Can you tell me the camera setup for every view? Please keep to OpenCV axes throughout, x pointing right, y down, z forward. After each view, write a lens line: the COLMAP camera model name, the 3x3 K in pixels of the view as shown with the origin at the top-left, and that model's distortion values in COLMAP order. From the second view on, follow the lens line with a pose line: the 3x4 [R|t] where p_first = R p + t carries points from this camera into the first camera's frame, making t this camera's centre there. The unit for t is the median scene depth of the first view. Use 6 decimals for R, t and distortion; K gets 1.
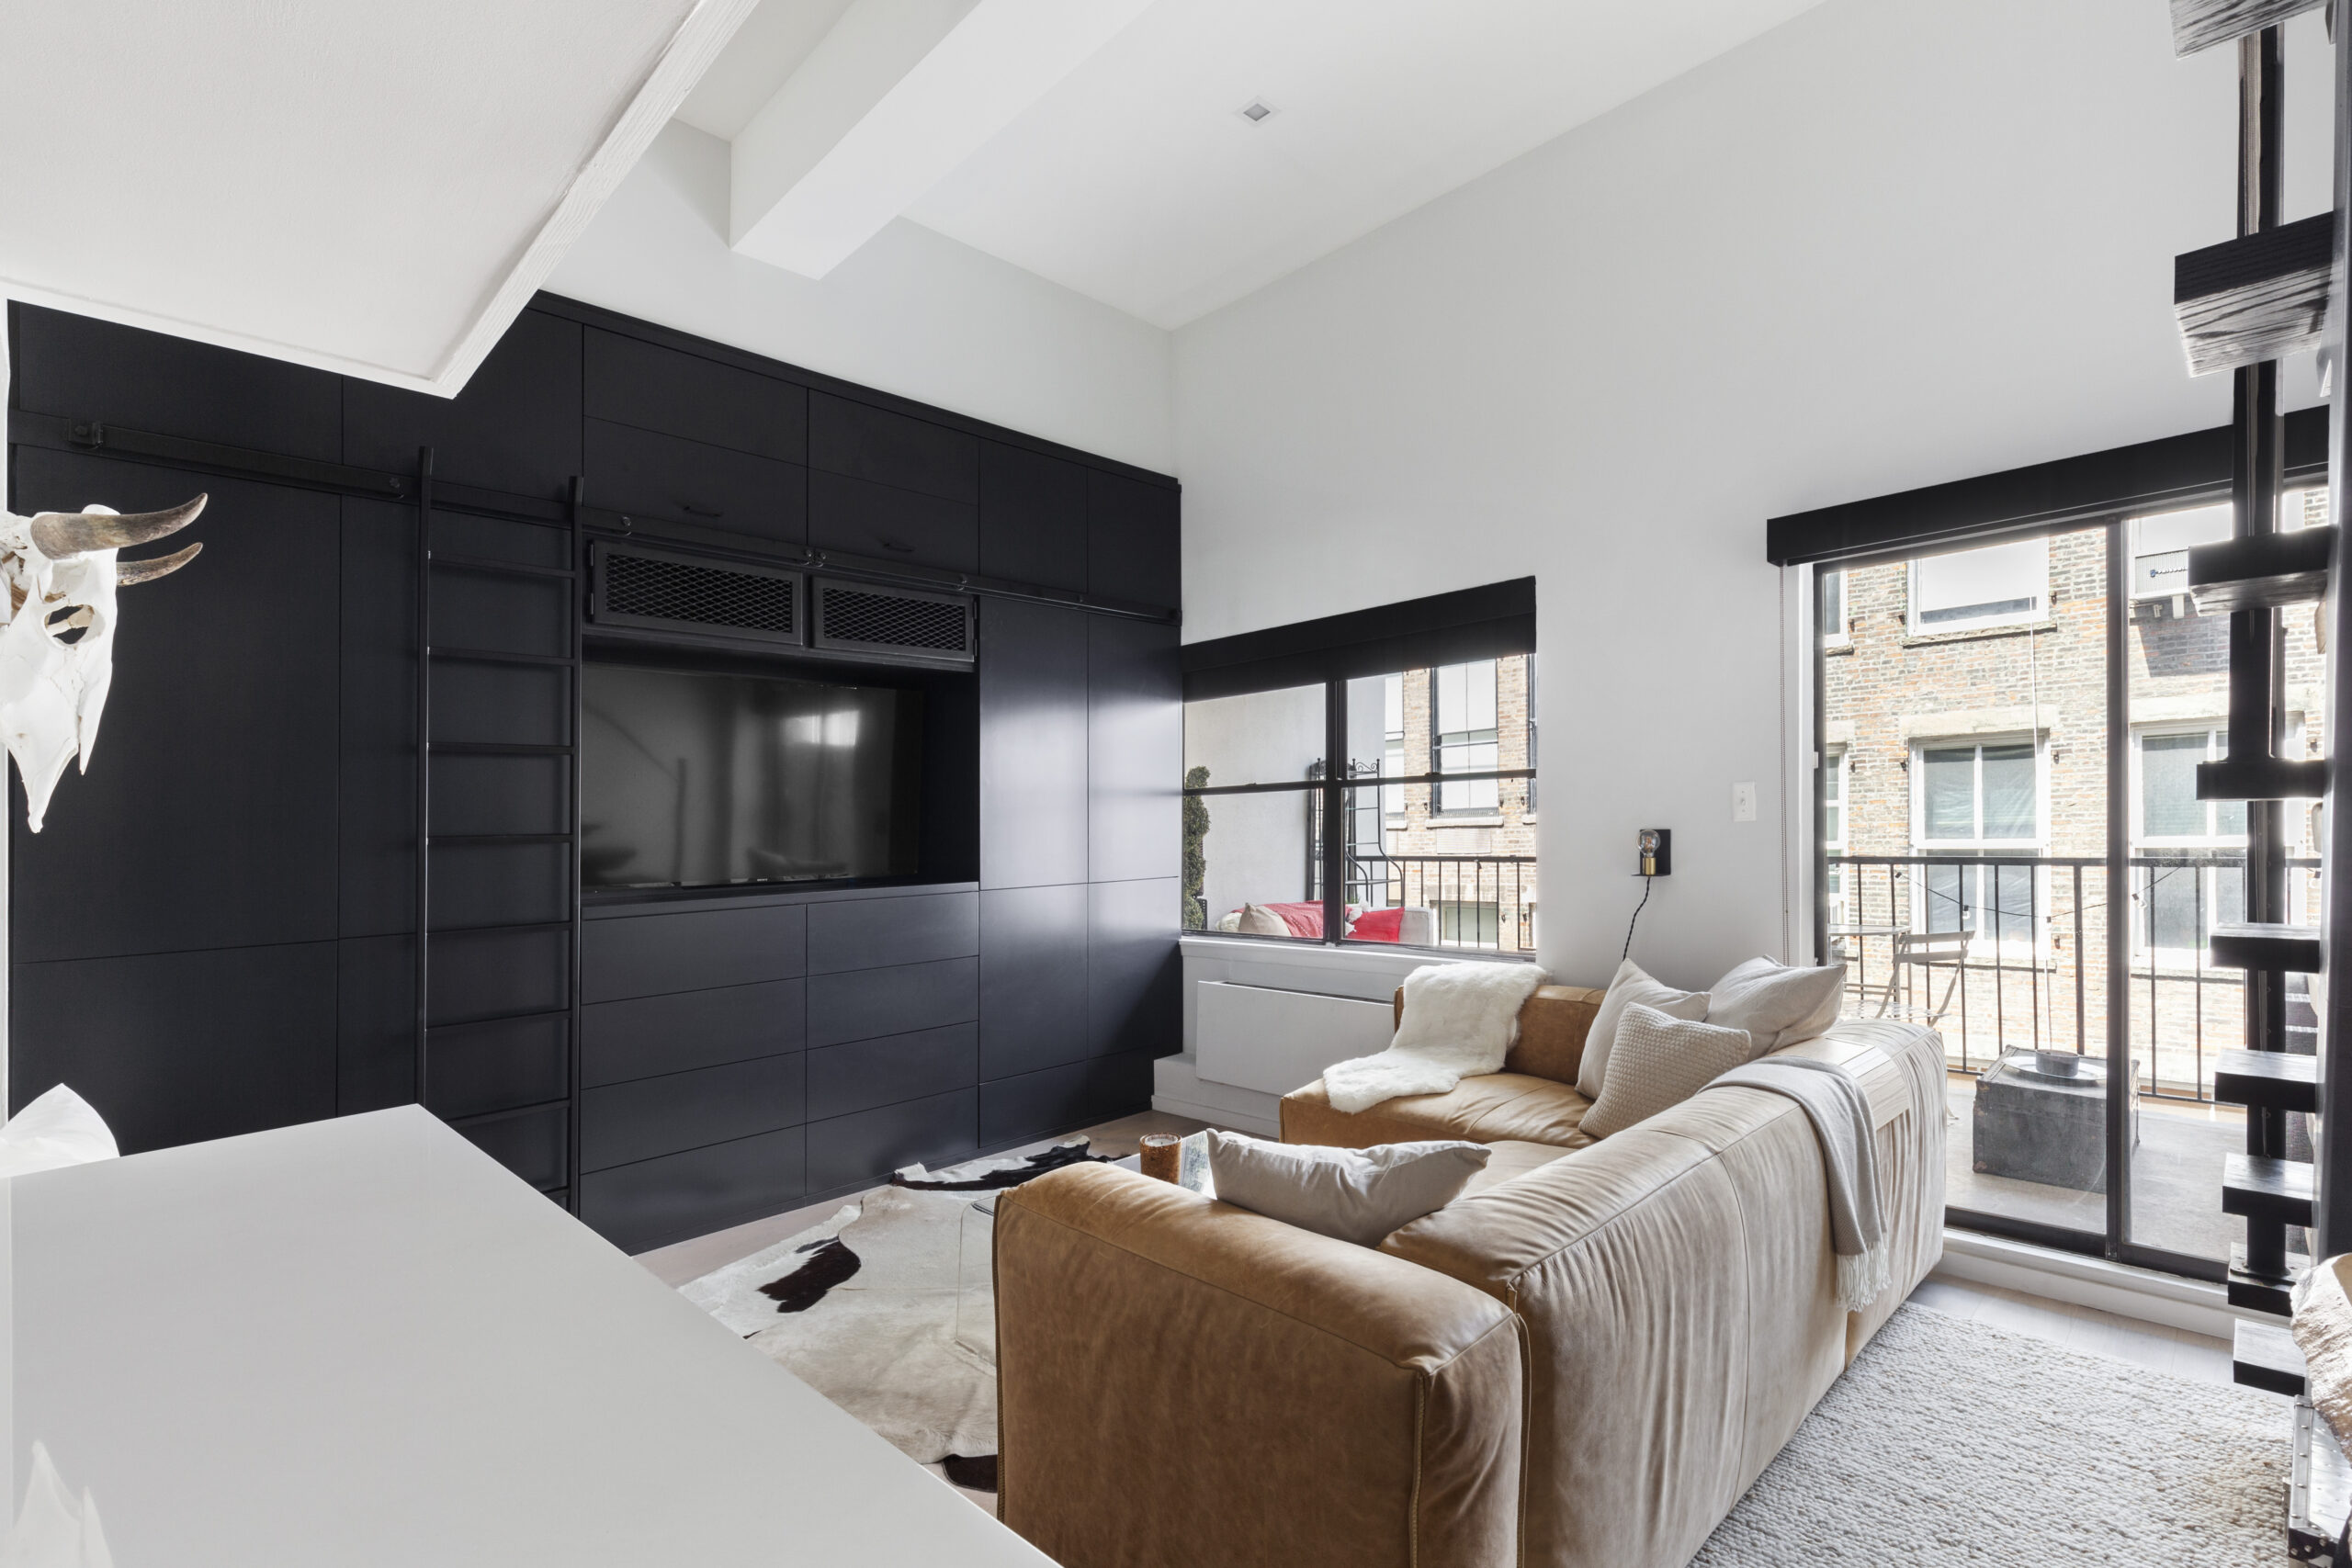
lens RADIAL K [[1075.9, 0, 1177.9], [0, 1075.9, 813.5], [0, 0, 1]] dist [0.001010, 0.000012]
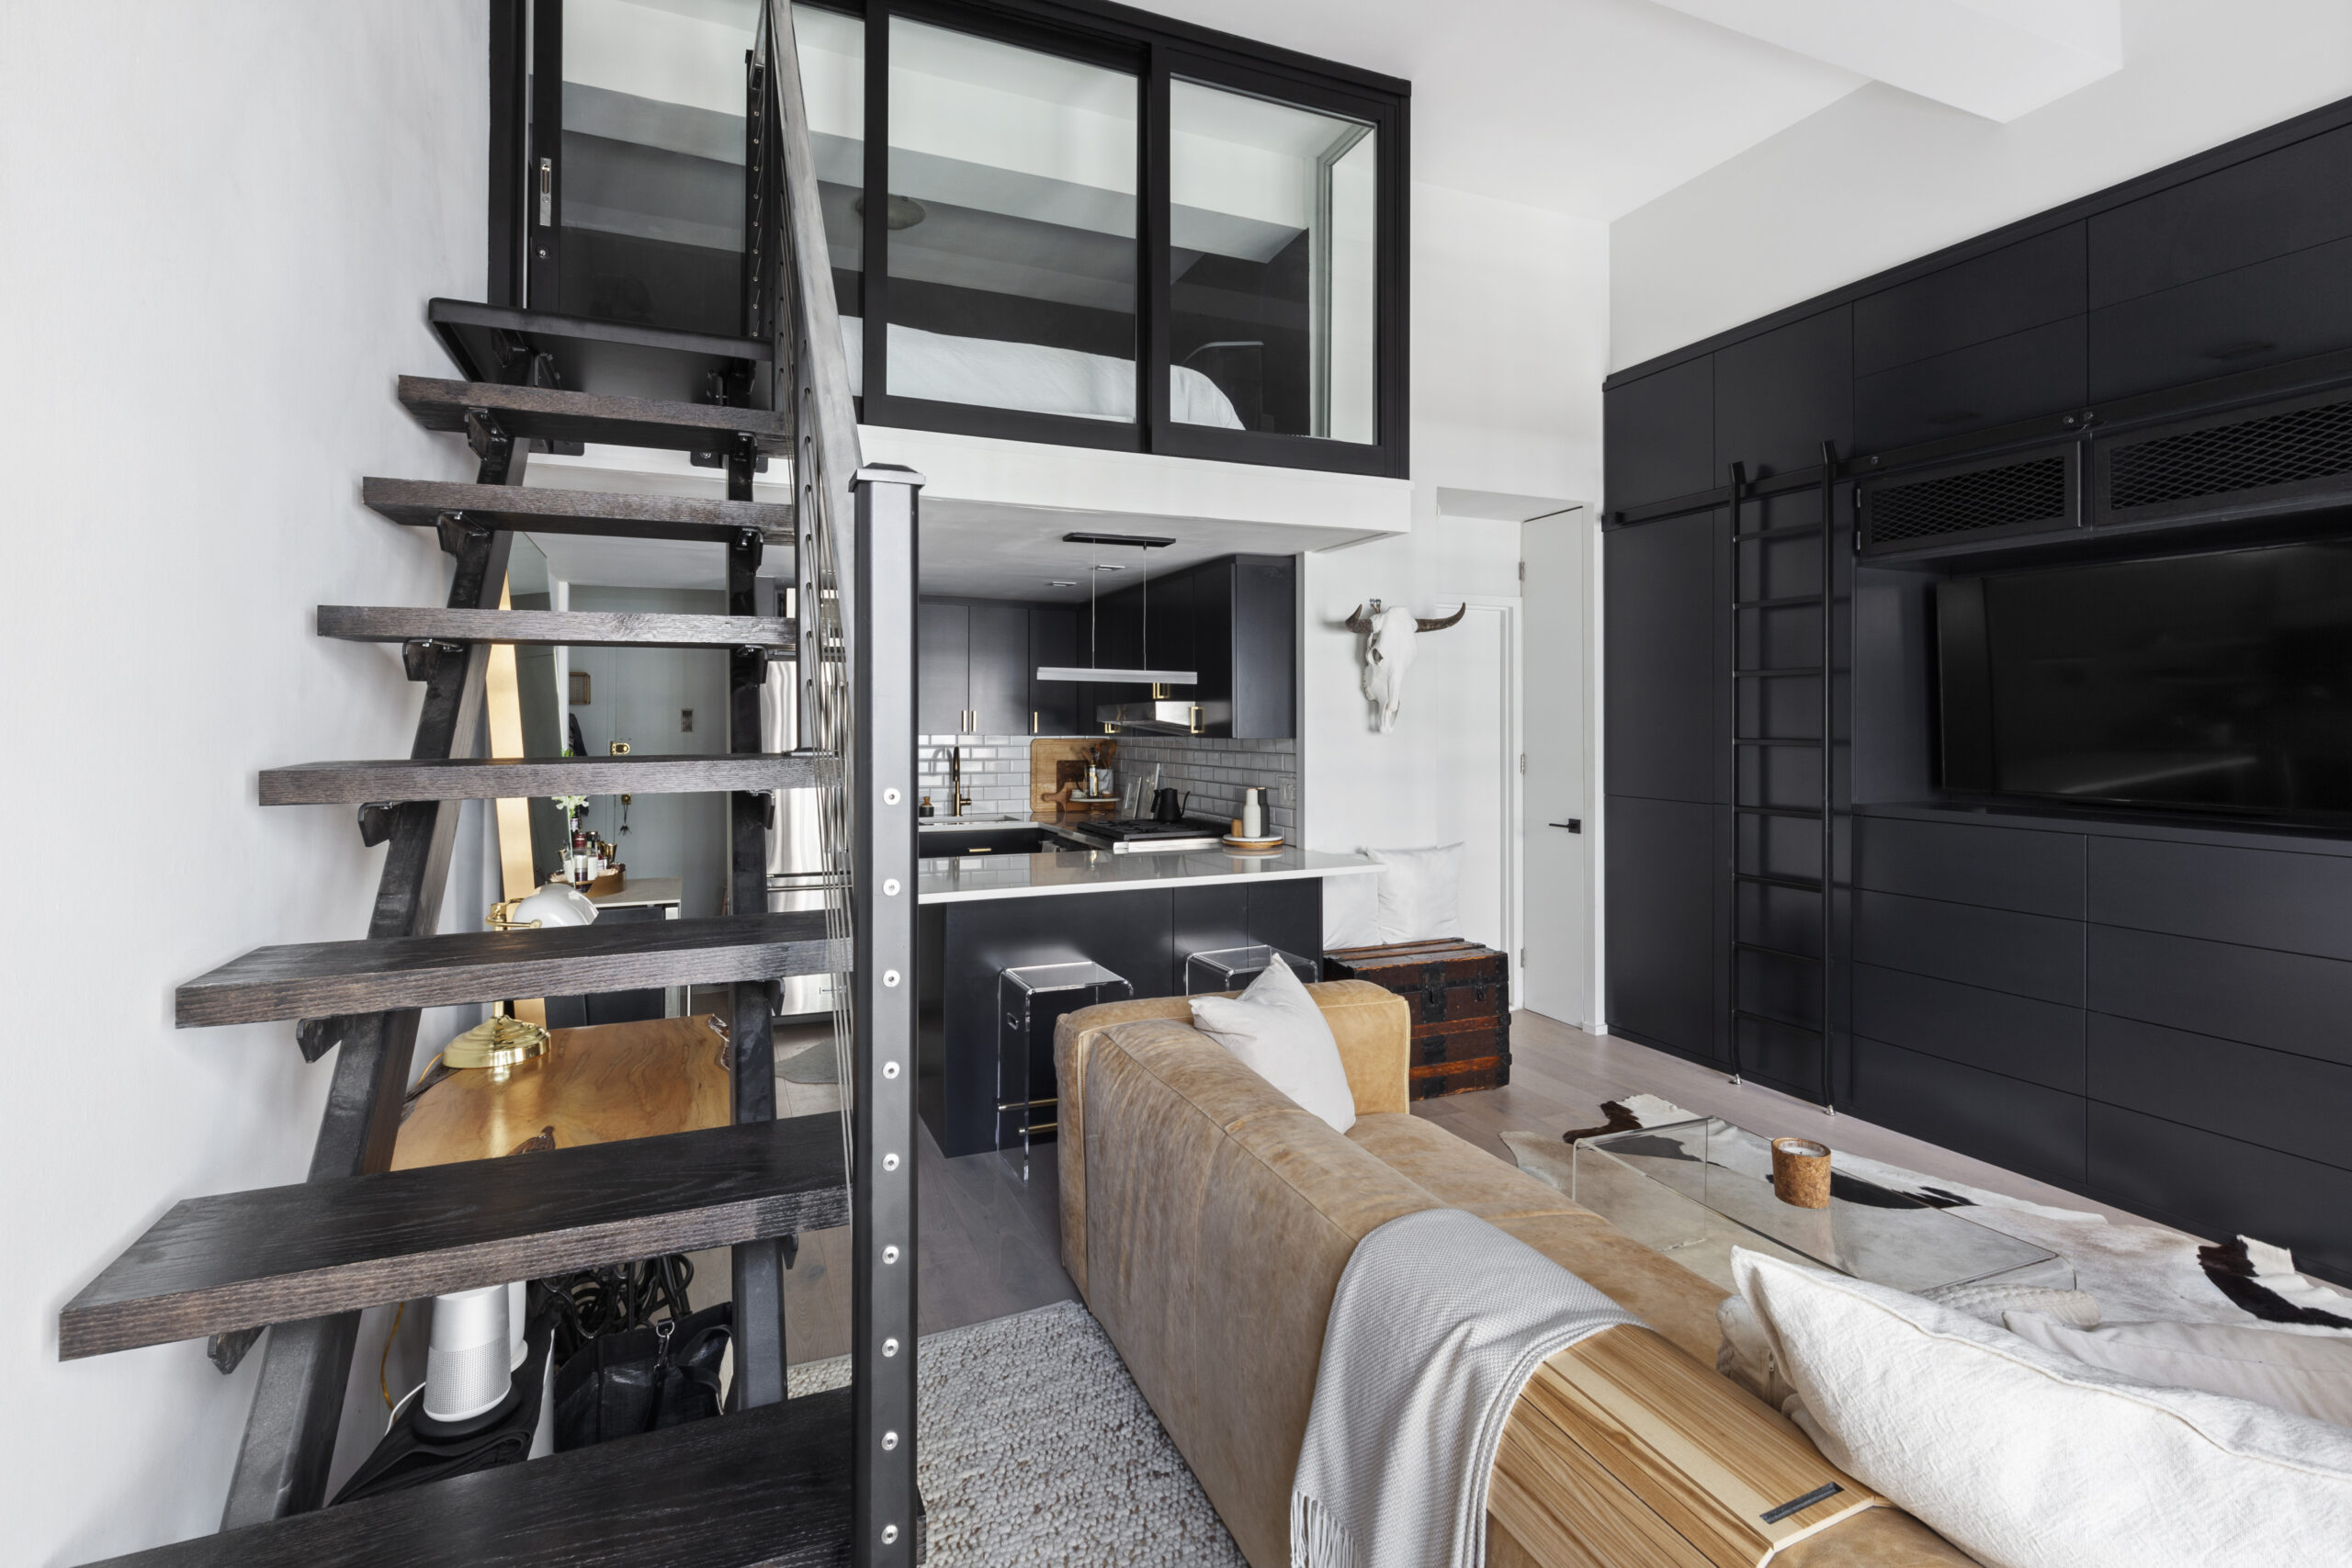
lens RADIAL K [[1089.1, 0, 1174.5], [0, 1089.1, 705.3], [0, 0, 1]] dist [0.001447, 0.000288]
pose [[-0.367382, -0.005421, -0.930054, 0.691159], [0.000596, 0.999981, -0.006065, -0.011734], [0.930070, -0.002782, -0.367372, 0.648878]]
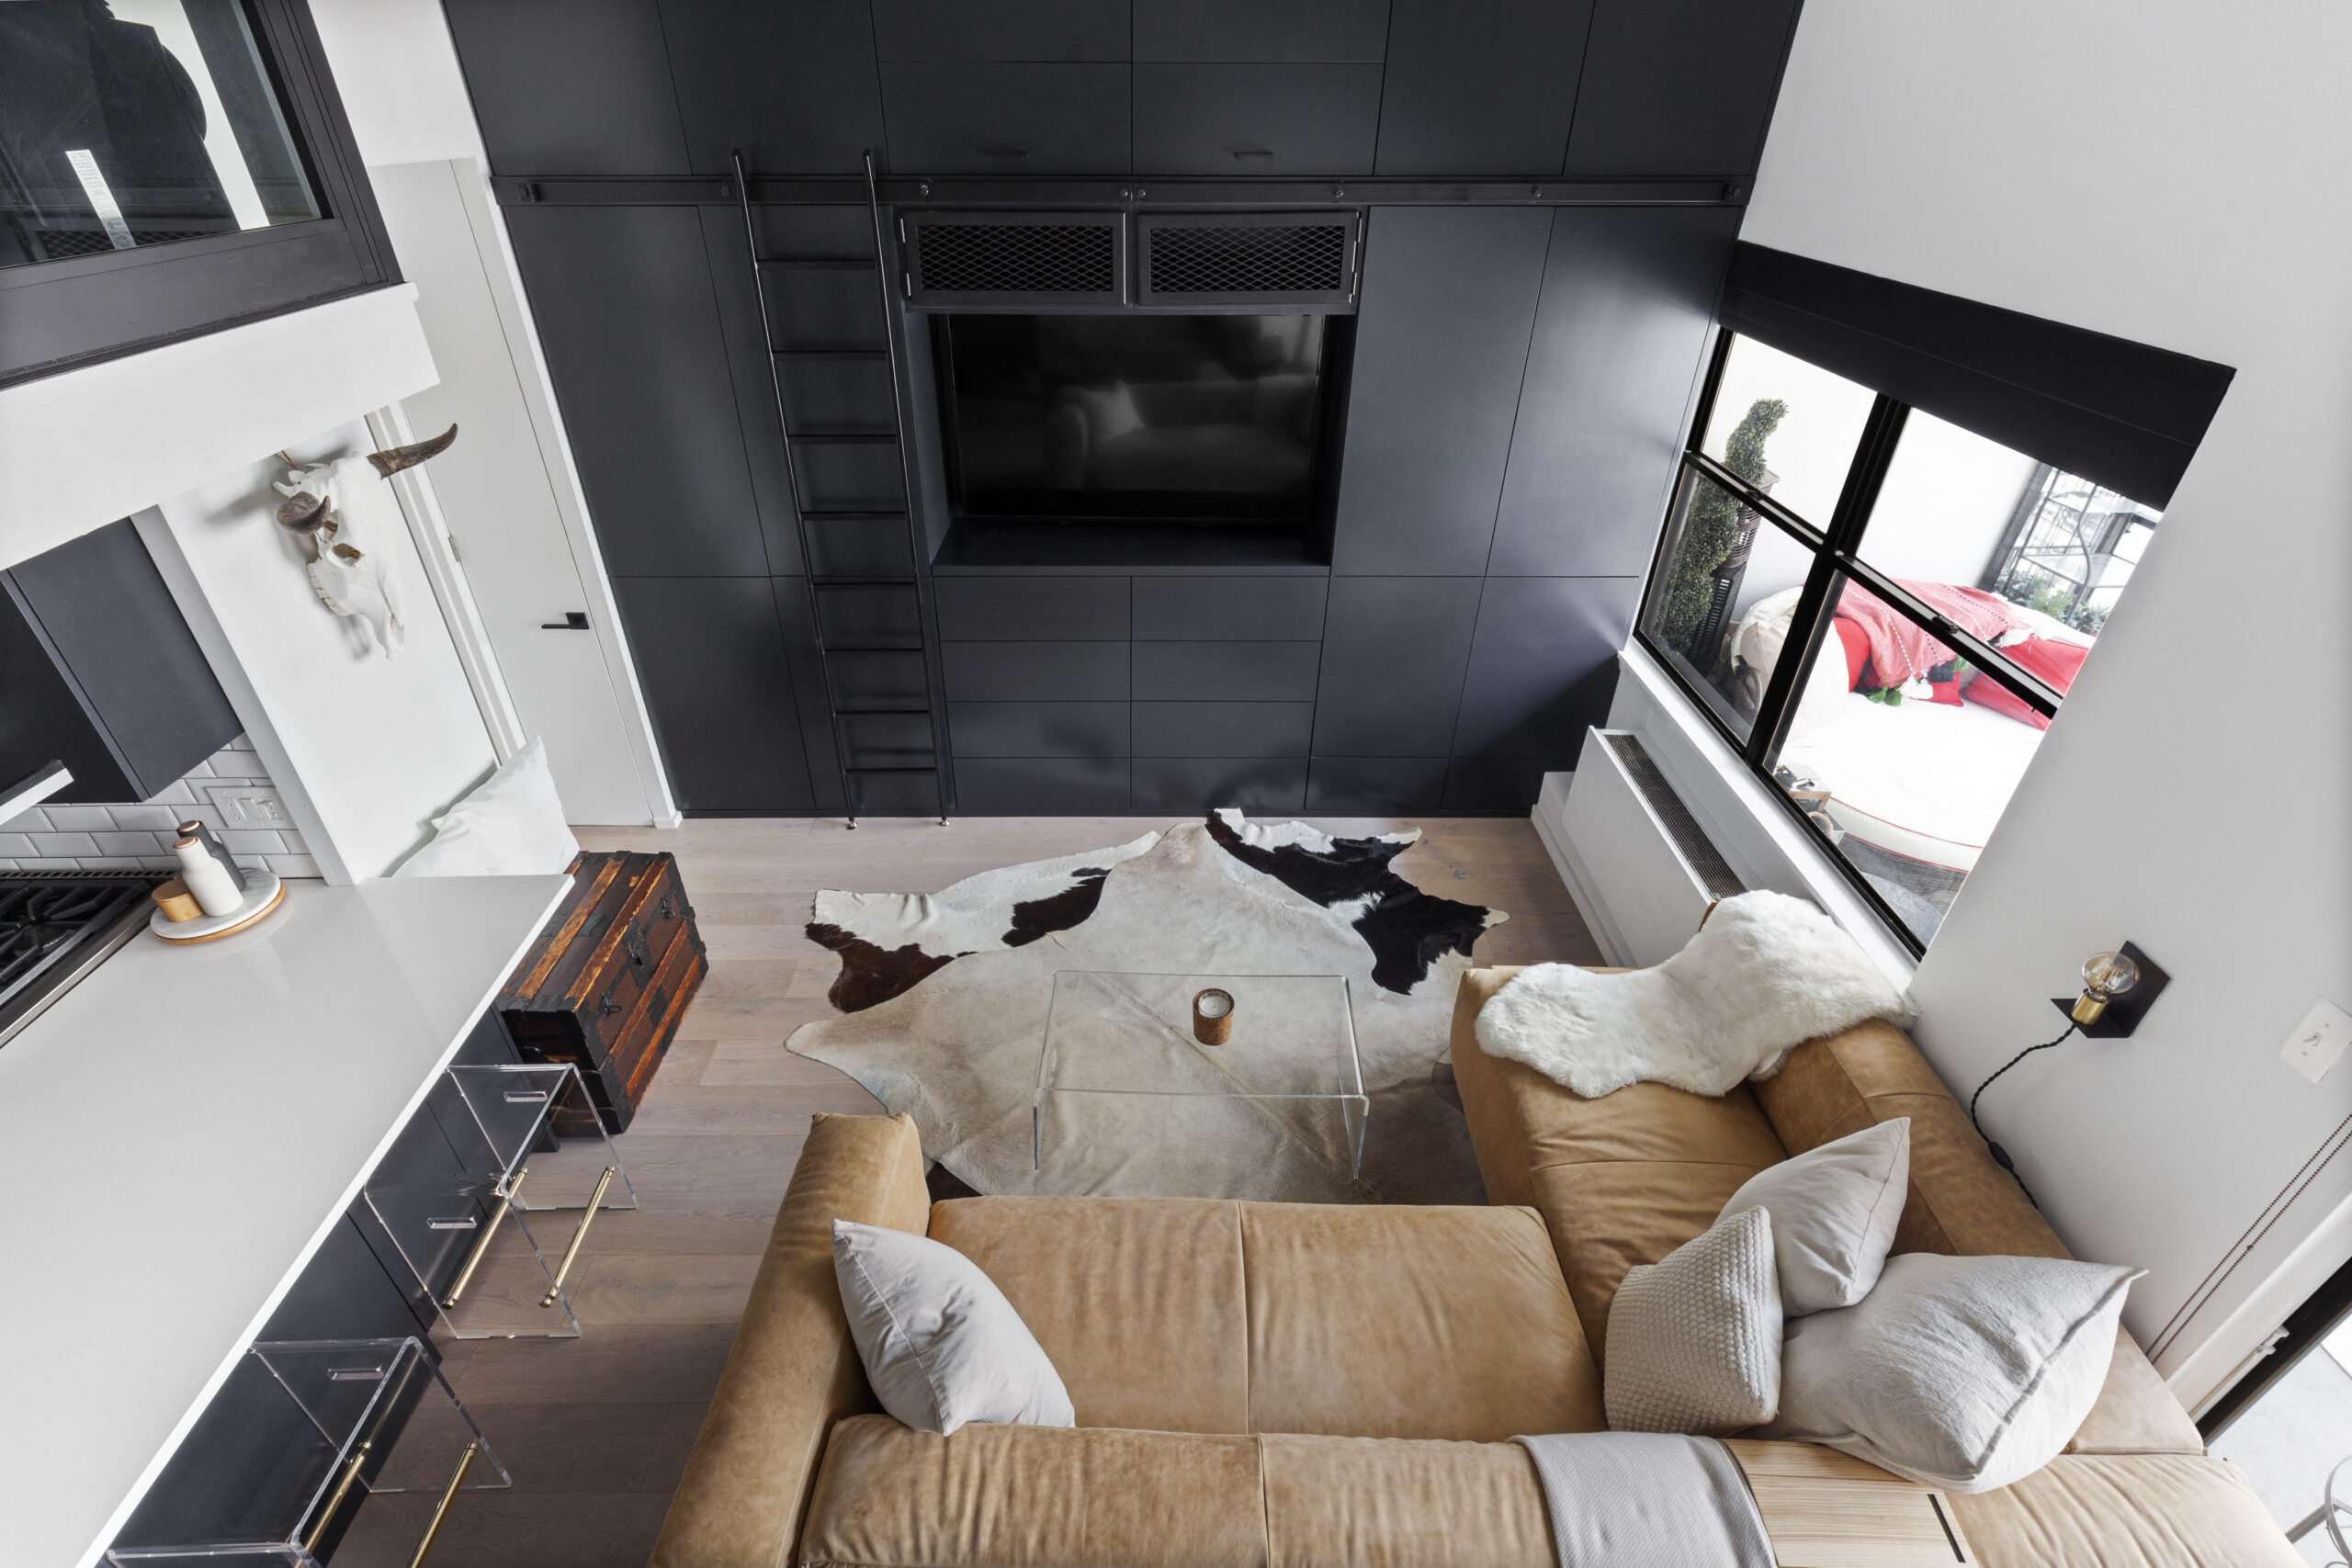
lens RADIAL K [[1074.9, 0, 1133.5], [0, 1074.9, 772.8], [0, 0, 1]] dist [-0.001374, -0.000528]
pose [[0.710471, 0.389723, -0.585958, 0.322573], [-0.001416, 0.833440, 0.552608, -0.320190], [0.703725, -0.391782, 0.592687, 0.323499]]
